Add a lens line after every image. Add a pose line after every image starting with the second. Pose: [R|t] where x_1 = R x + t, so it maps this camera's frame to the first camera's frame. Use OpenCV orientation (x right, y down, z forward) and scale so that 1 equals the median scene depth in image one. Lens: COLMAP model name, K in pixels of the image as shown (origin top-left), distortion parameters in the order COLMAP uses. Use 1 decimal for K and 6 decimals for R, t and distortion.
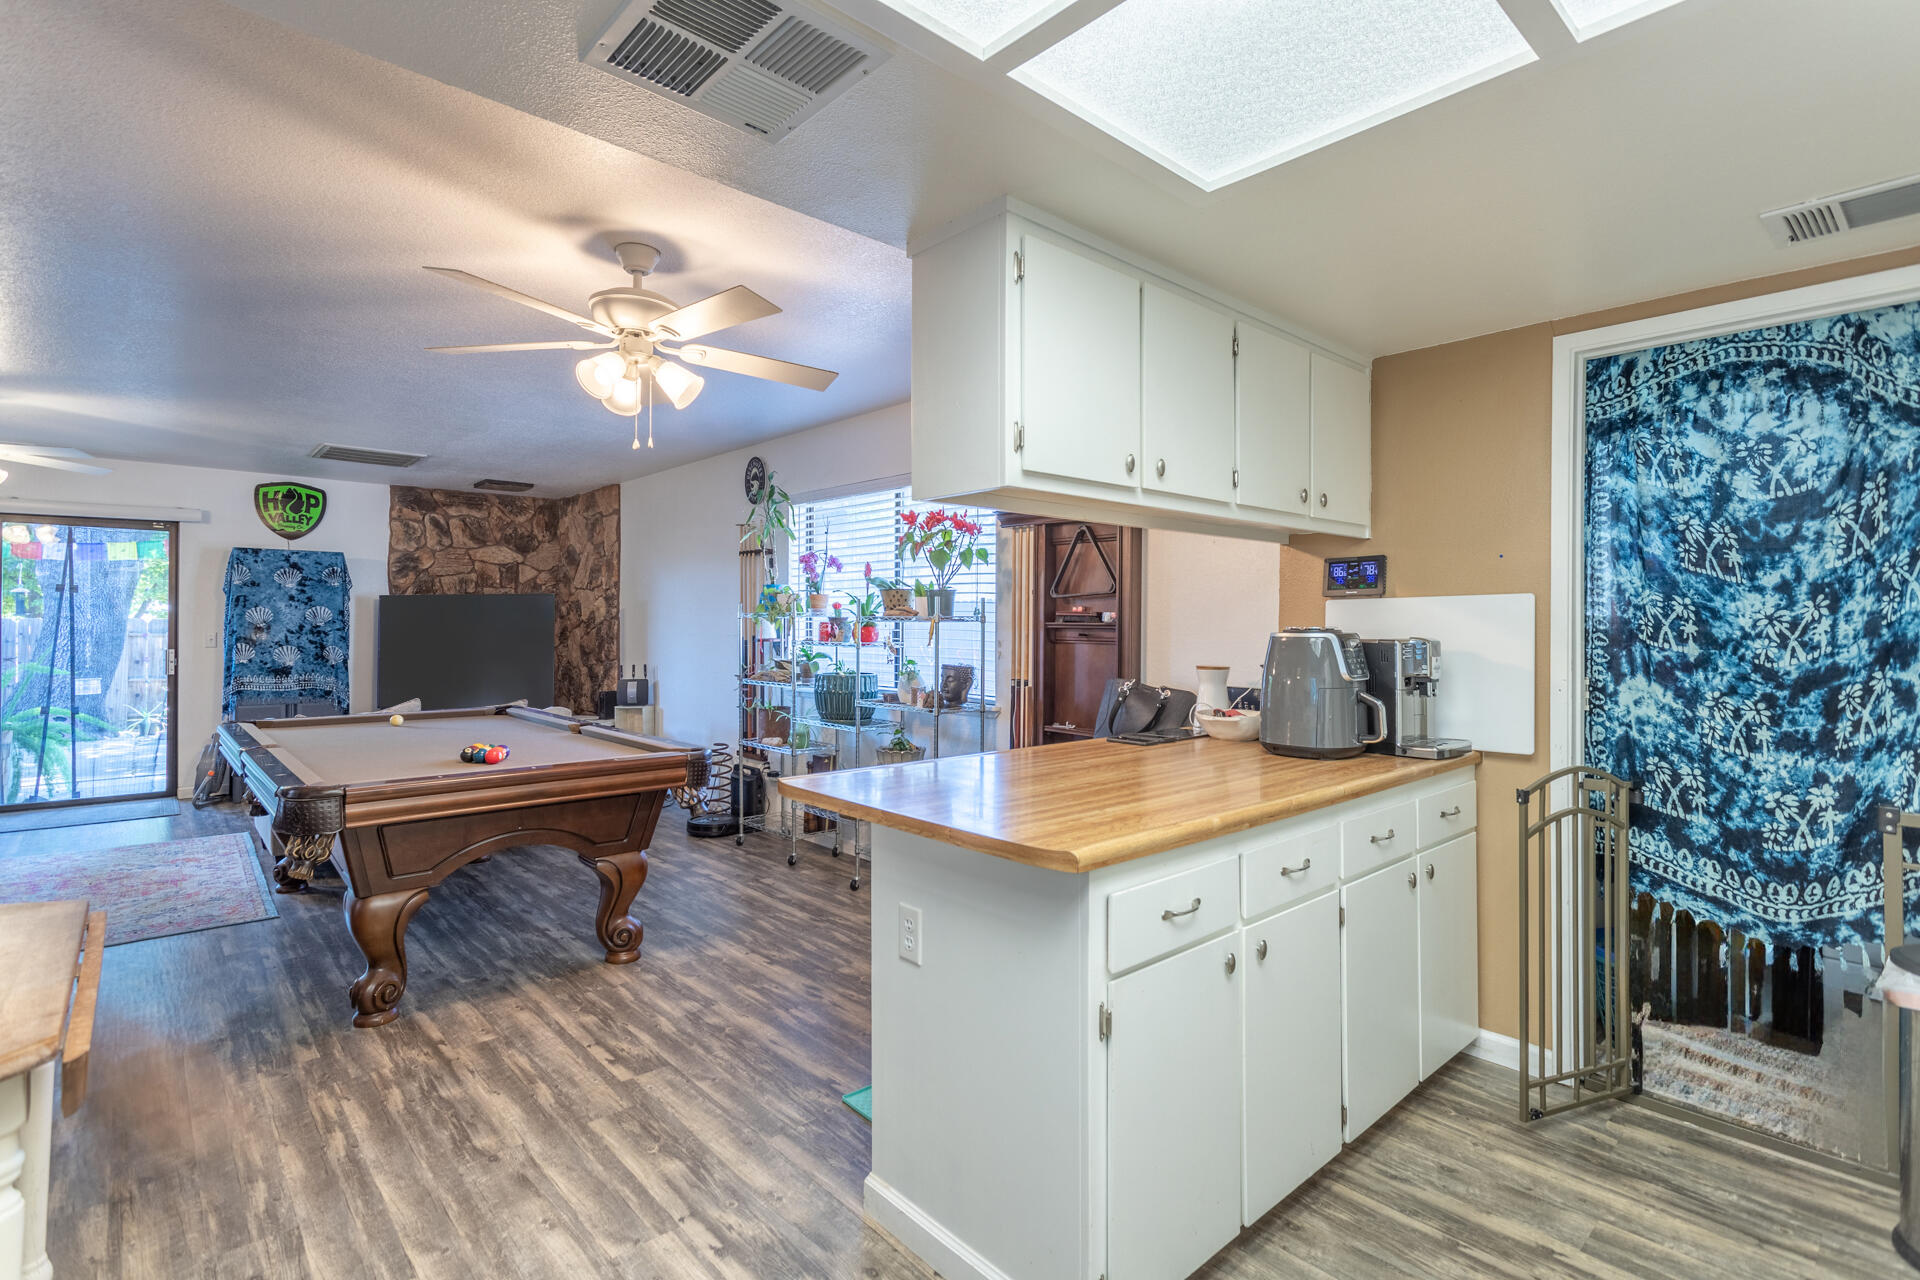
lens RADIAL K [[897.4, 0, 964.9], [0, 897.4, 632.7], [0, 0, 1]] dist [0.010939, 0.000204]
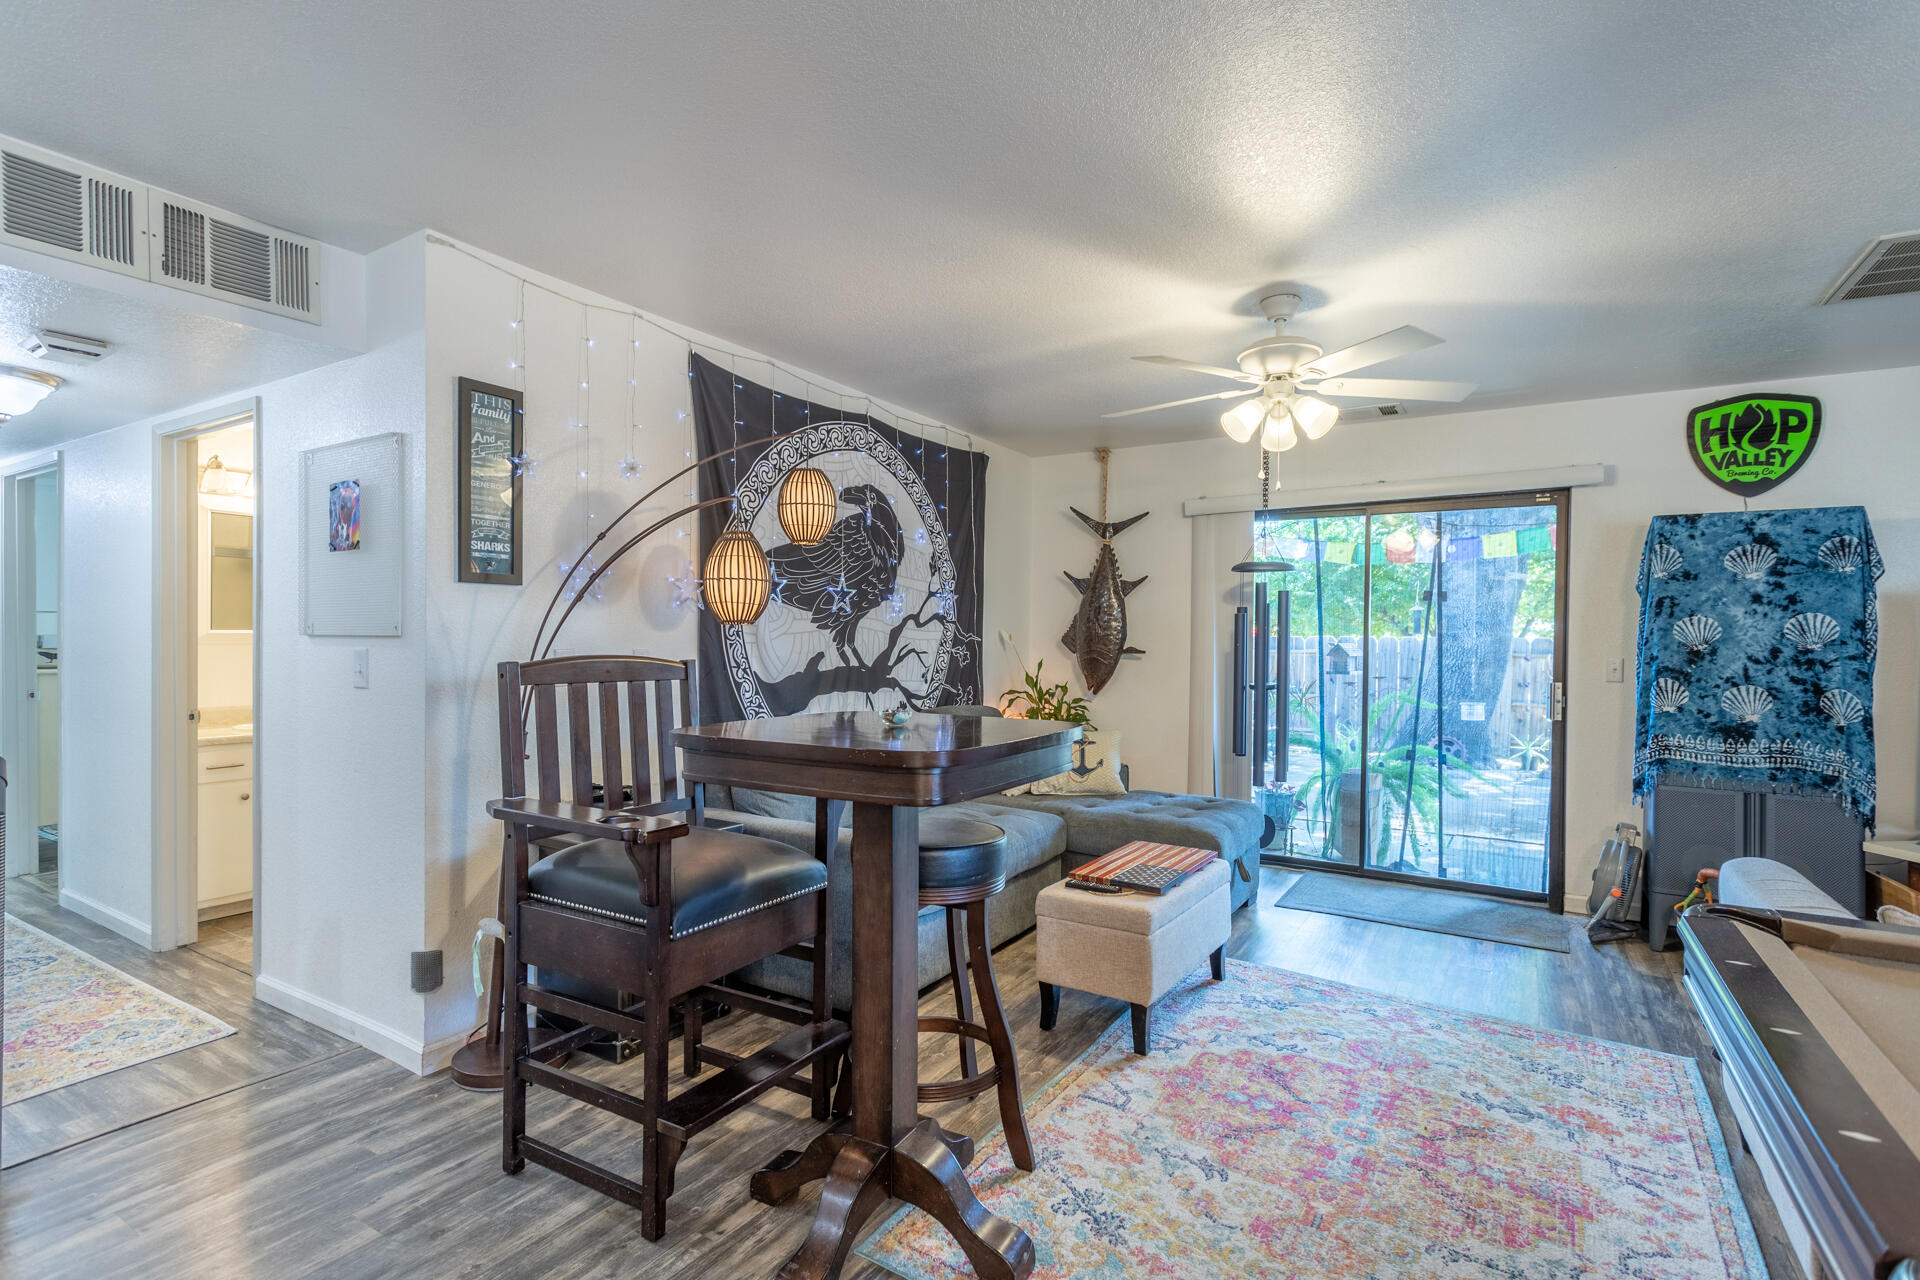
lens RADIAL K [[897.4, 0, 964.9], [0, 897.4, 632.7], [0, 0, 1]] dist [0.010939, 0.000204]
pose [[0.271258, -0.004765, -0.962495, -0.344852], [-0.016455, 0.999819, -0.009587, -0.004541], [0.962366, 0.018438, 0.271130, 0.386656]]
